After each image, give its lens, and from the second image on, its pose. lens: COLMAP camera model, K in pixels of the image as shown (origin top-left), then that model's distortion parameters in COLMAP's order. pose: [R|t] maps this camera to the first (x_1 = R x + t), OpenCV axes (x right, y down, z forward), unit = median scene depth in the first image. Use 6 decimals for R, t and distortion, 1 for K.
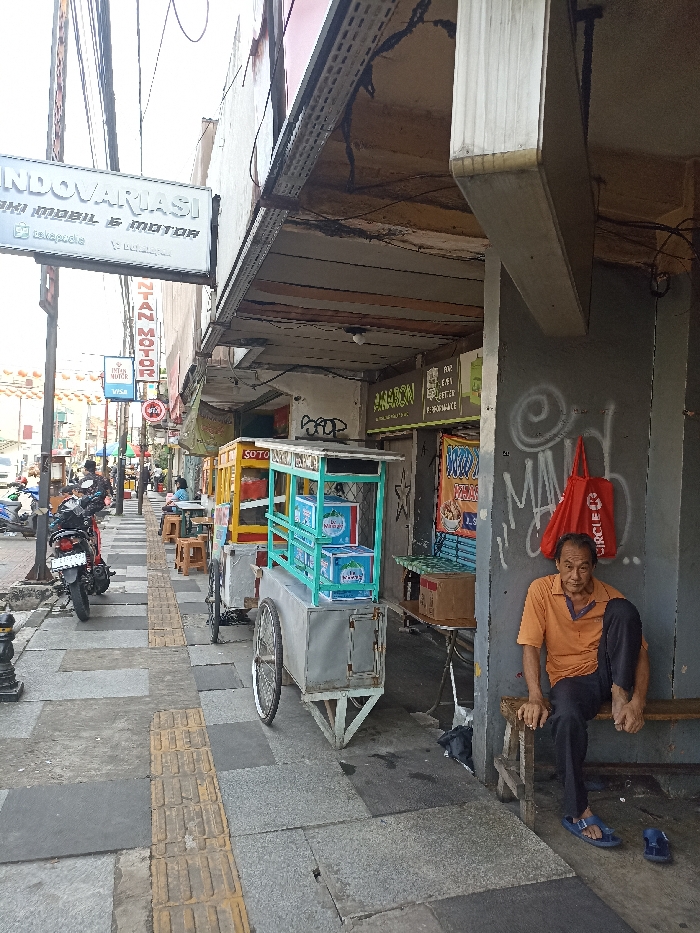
lens RADIAL K [[679.5, 0, 350.0], [0, 679.5, 468.6], [0, 0, 1]] dist [0.056979, -0.046347]
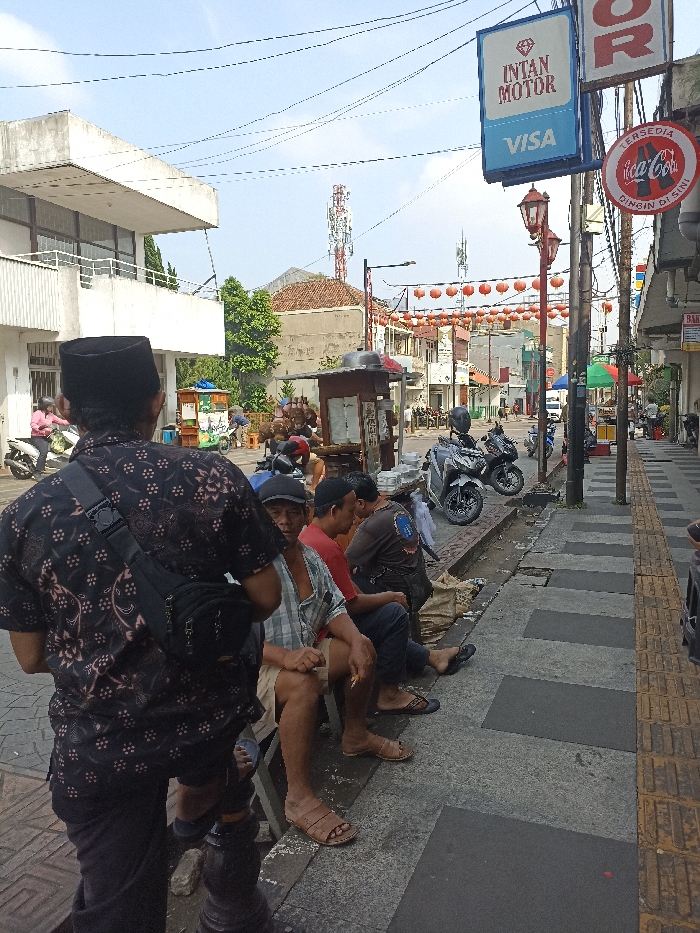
lens RADIAL K [[679.5, 0, 349.9], [0, 679.5, 467.5], [0, 0, 1]] dist [0.056979, -0.046347]
pose [[0.774188, 0.008451, -0.632899, -0.178291], [0.045057, 0.996638, 0.068423, 0.003952], [0.631350, -0.081489, 0.771205, 0.610260]]
